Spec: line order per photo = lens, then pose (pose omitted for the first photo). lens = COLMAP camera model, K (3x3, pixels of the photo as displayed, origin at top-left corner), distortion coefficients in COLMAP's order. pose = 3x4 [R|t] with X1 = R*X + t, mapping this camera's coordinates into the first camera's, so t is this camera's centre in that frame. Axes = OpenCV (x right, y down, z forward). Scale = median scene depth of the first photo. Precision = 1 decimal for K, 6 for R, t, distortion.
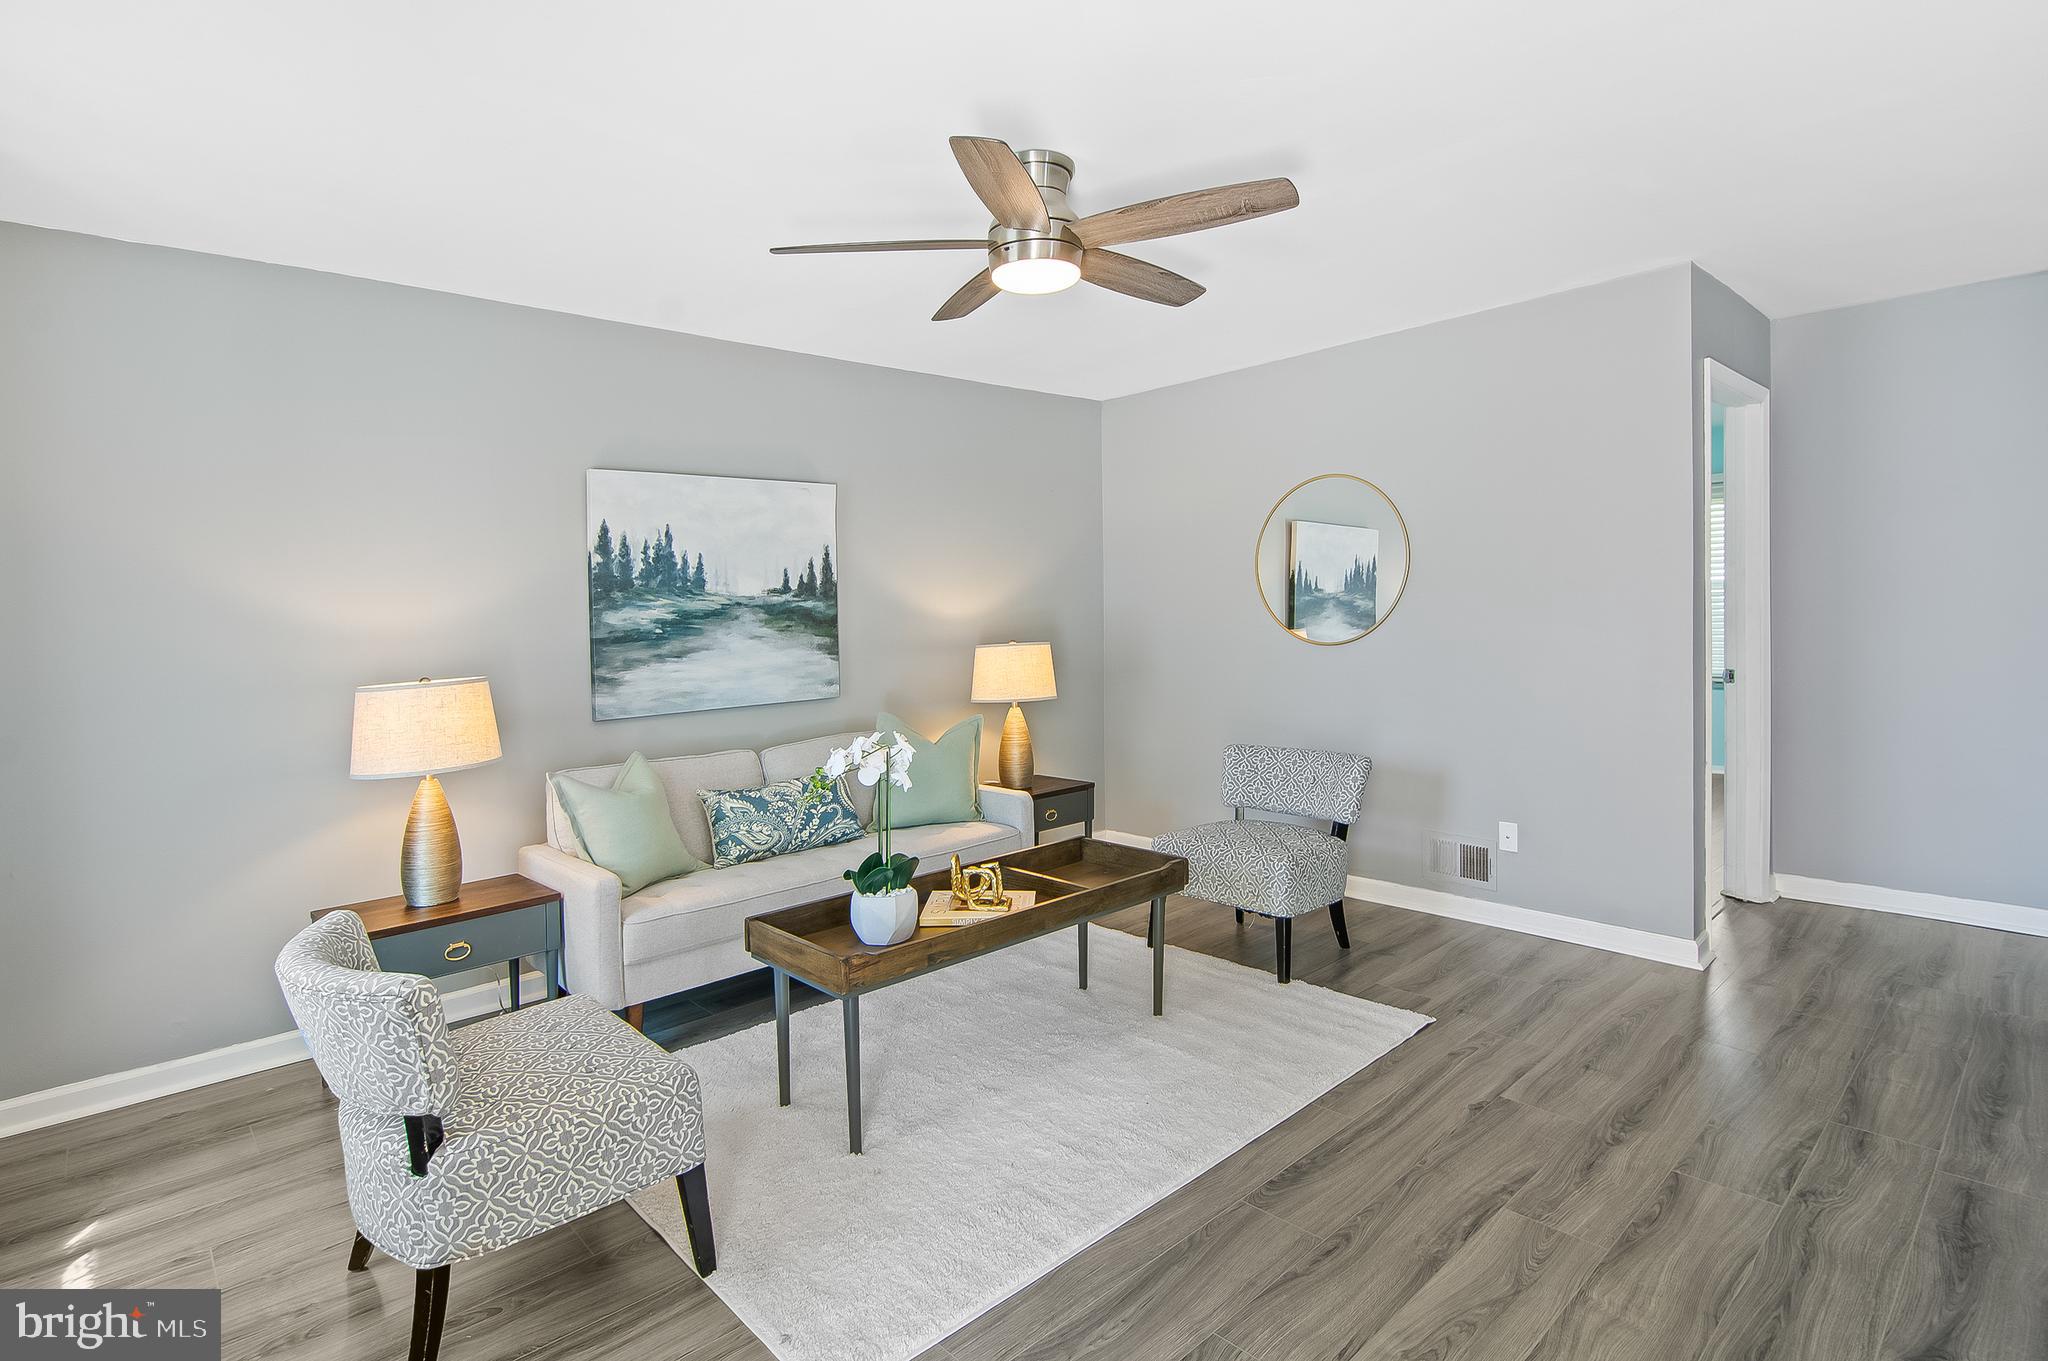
lens RADIAL K [[1015.5, 0, 1012.1], [0, 1015.5, 605.8], [0, 0, 1]] dist [0.000252, -0.005844]
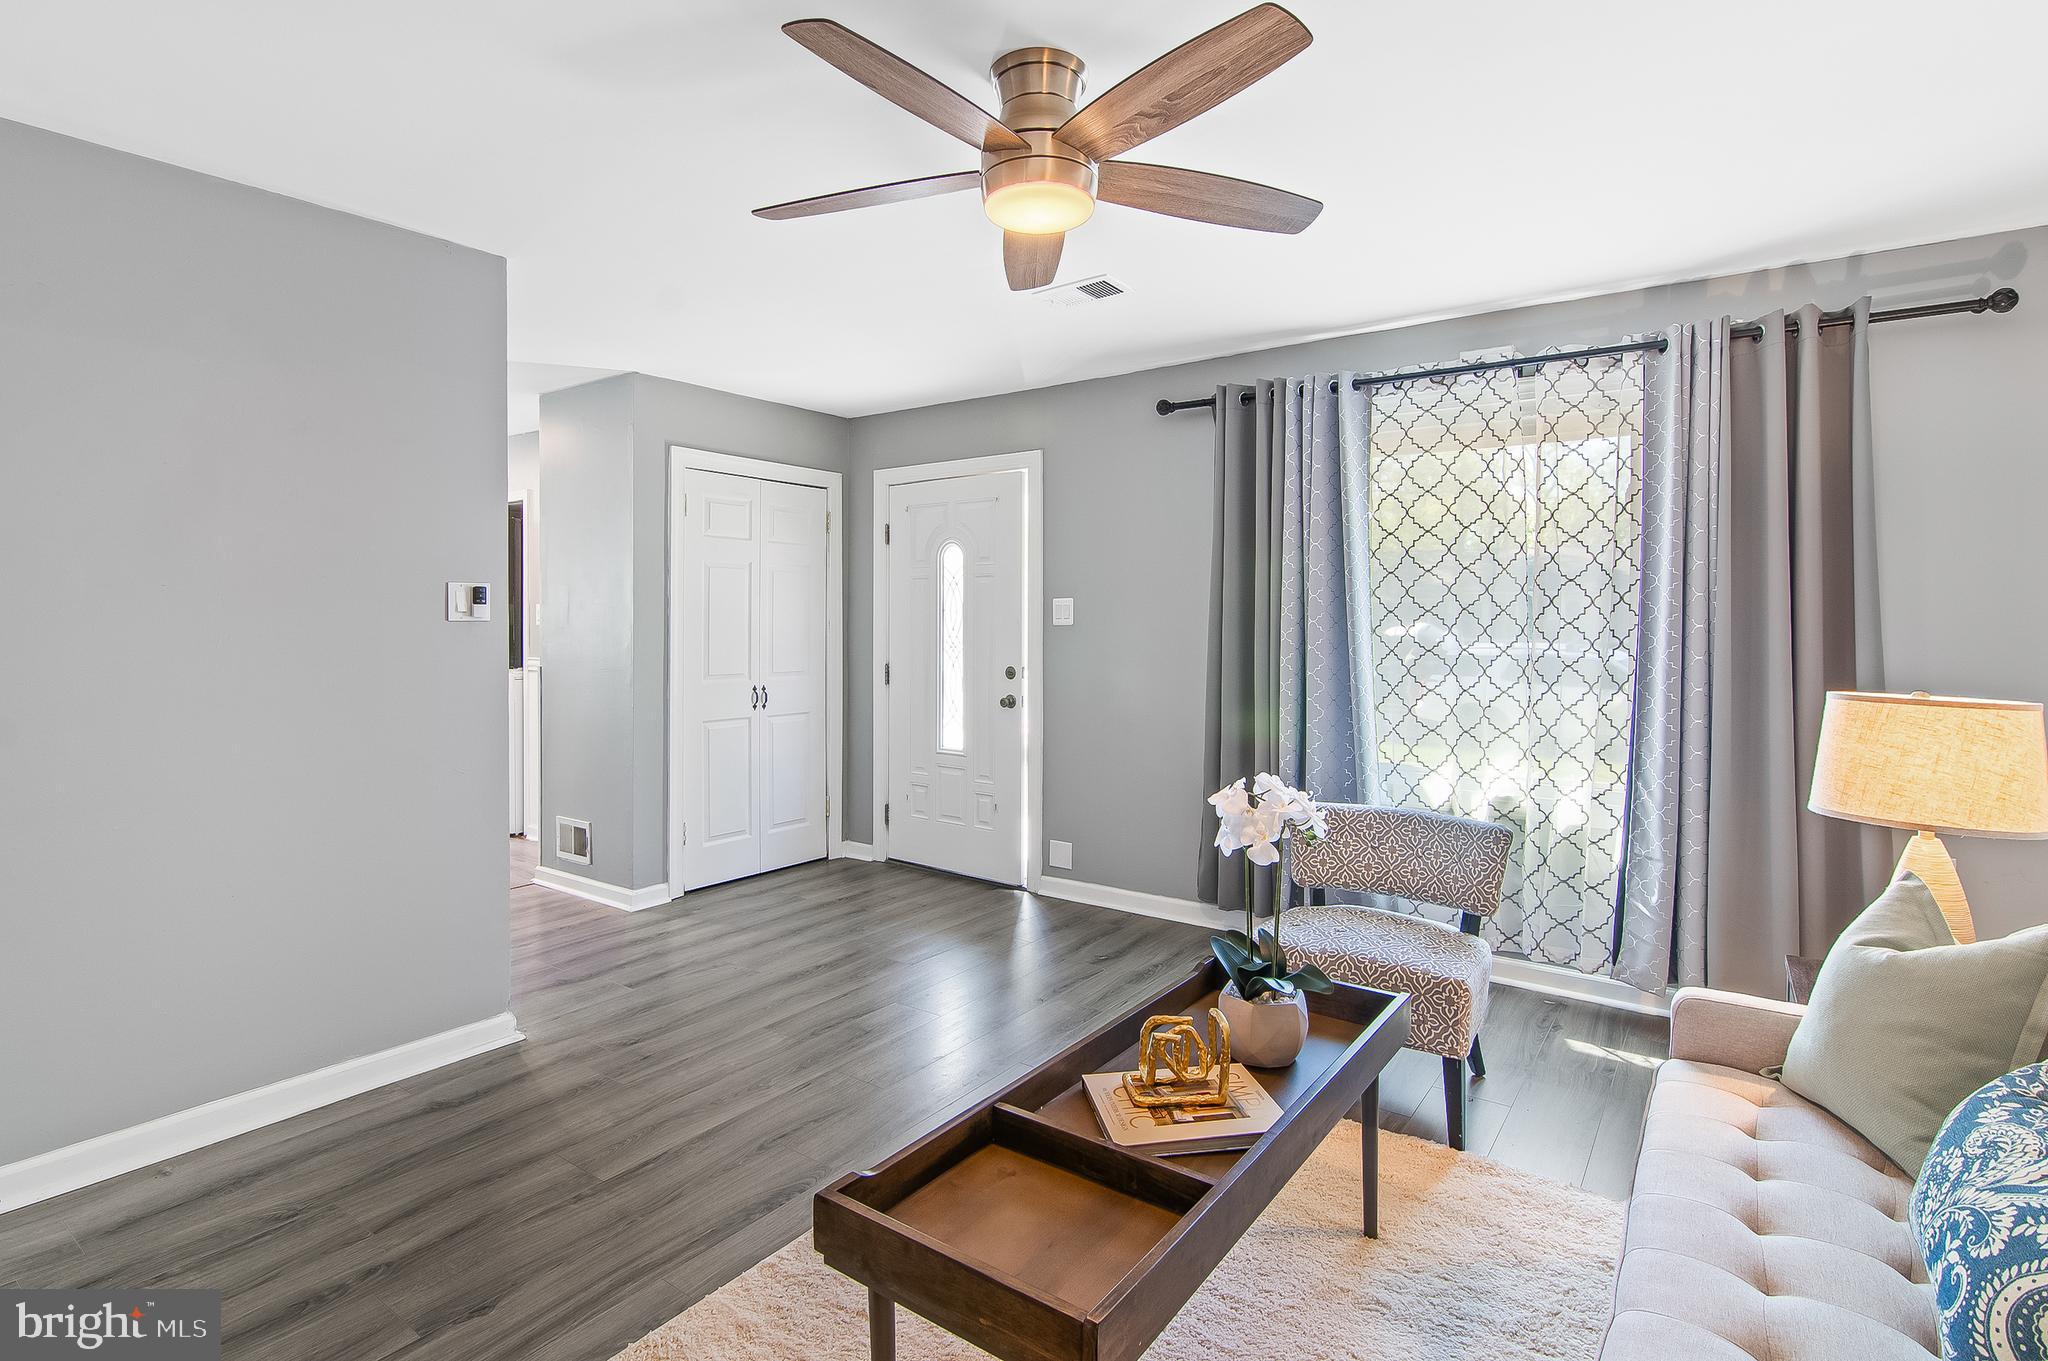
lens RADIAL K [[1010.2, 0, 1026.6], [0, 1010.2, 629.4], [0, 0, 1]] dist [-0.004176, -0.001488]
pose [[-0.974157, 0.034835, -0.223170, 0.142936], [0.033148, 0.999387, 0.011300, -0.001284], [0.223426, 0.003610, -0.974714, 1.201638]]
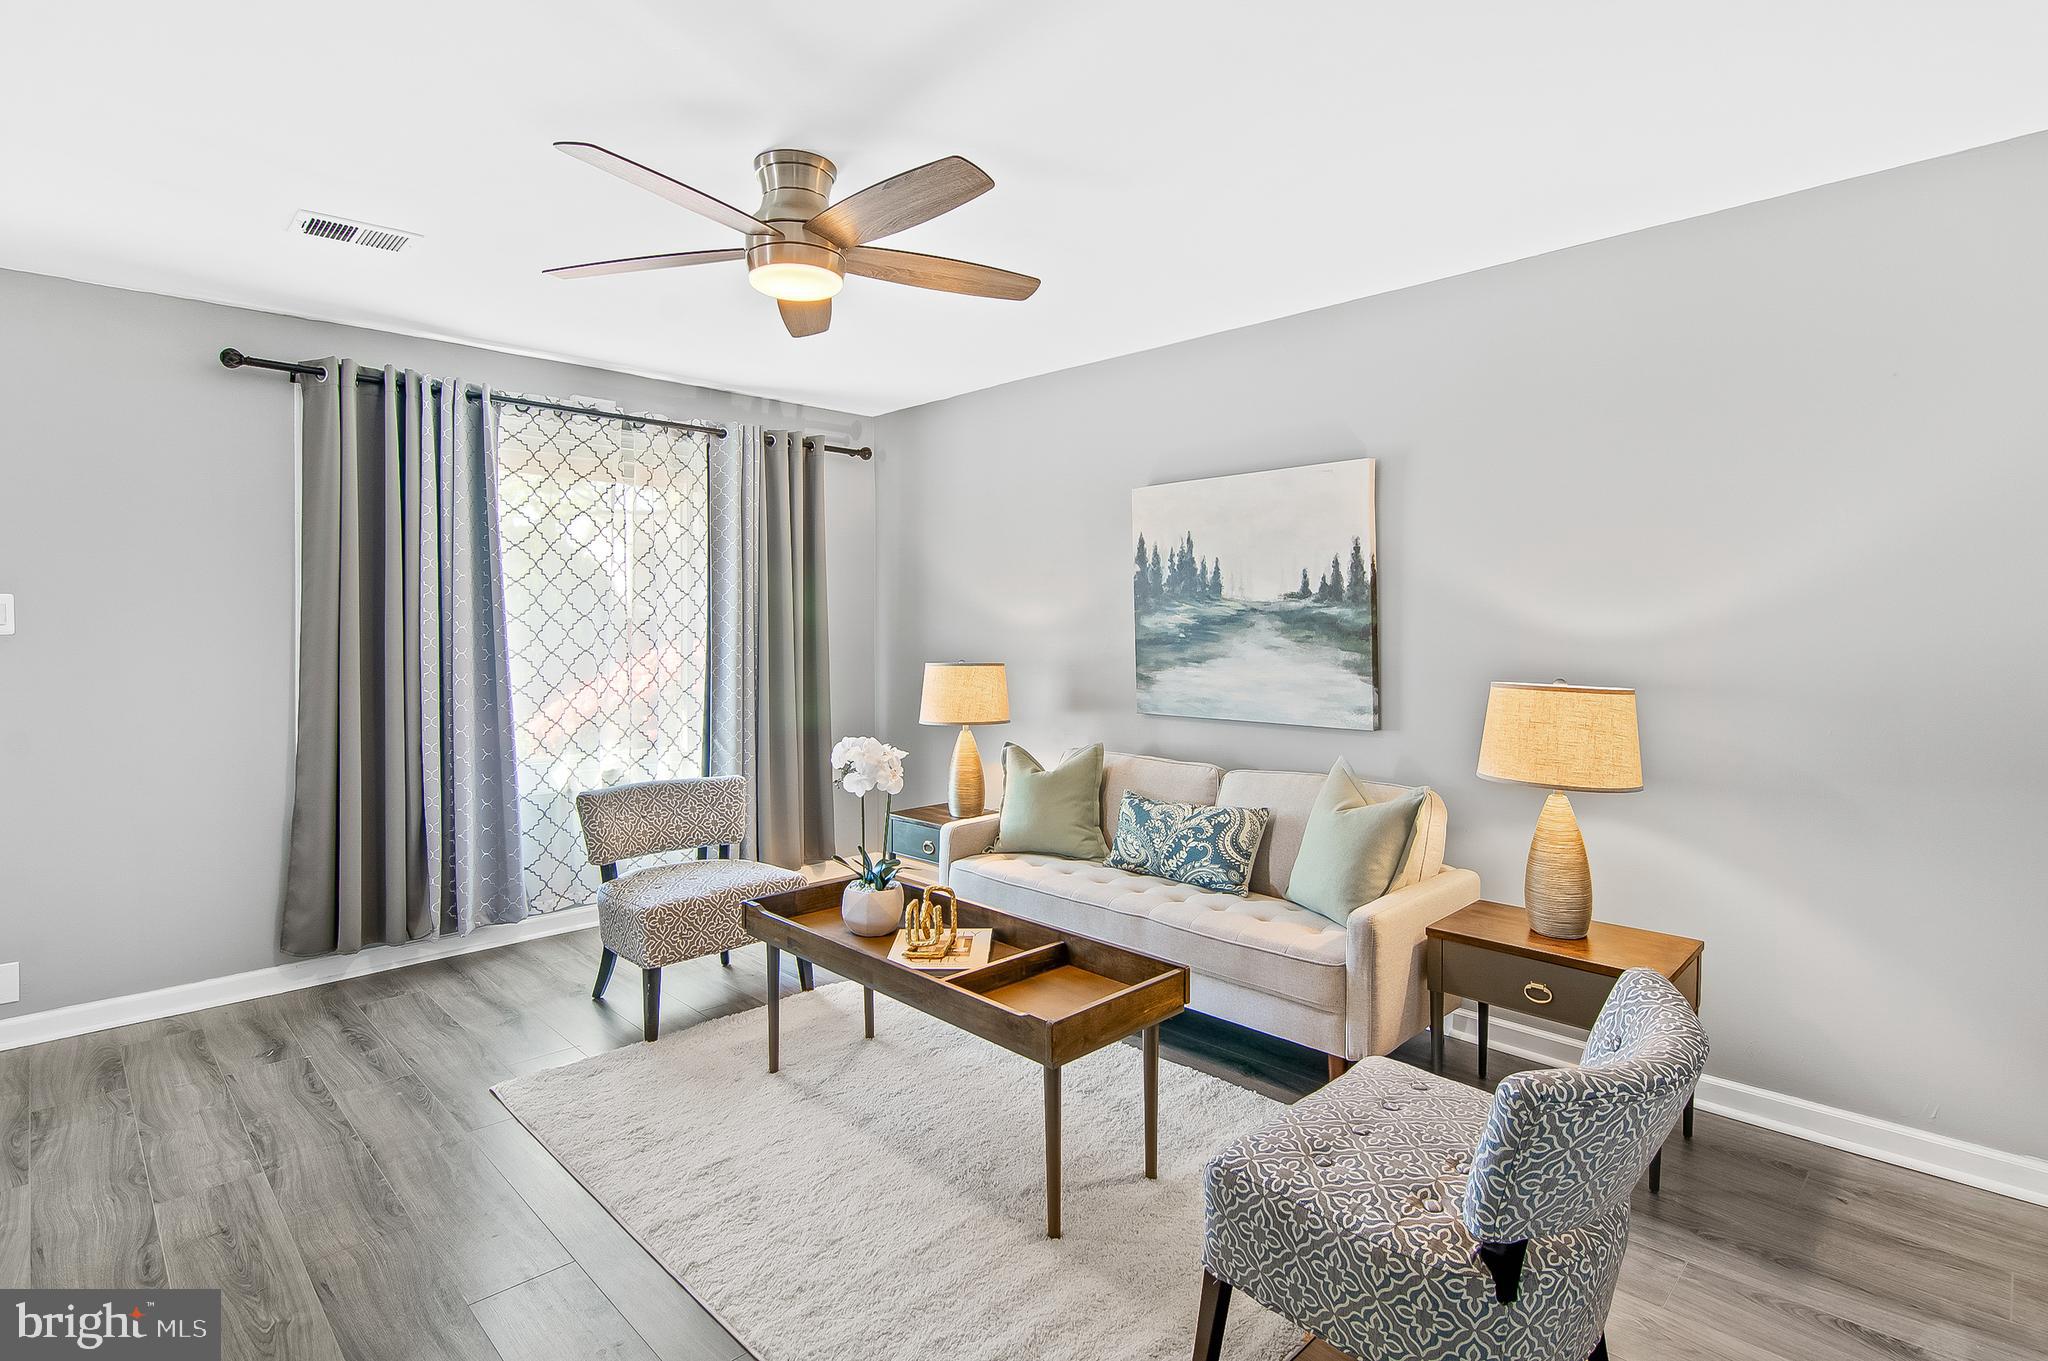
lens RADIAL K [[988.6, 0, 1014.3], [0, 988.6, 639.0], [0, 0, 1]] dist [-0.002387, -0.004104]
pose [[0.040948, 0.048279, -0.997994, 0.645979], [0.005570, 0.998805, 0.048547, -0.021303], [0.999146, -0.007547, 0.040630, 0.790262]]
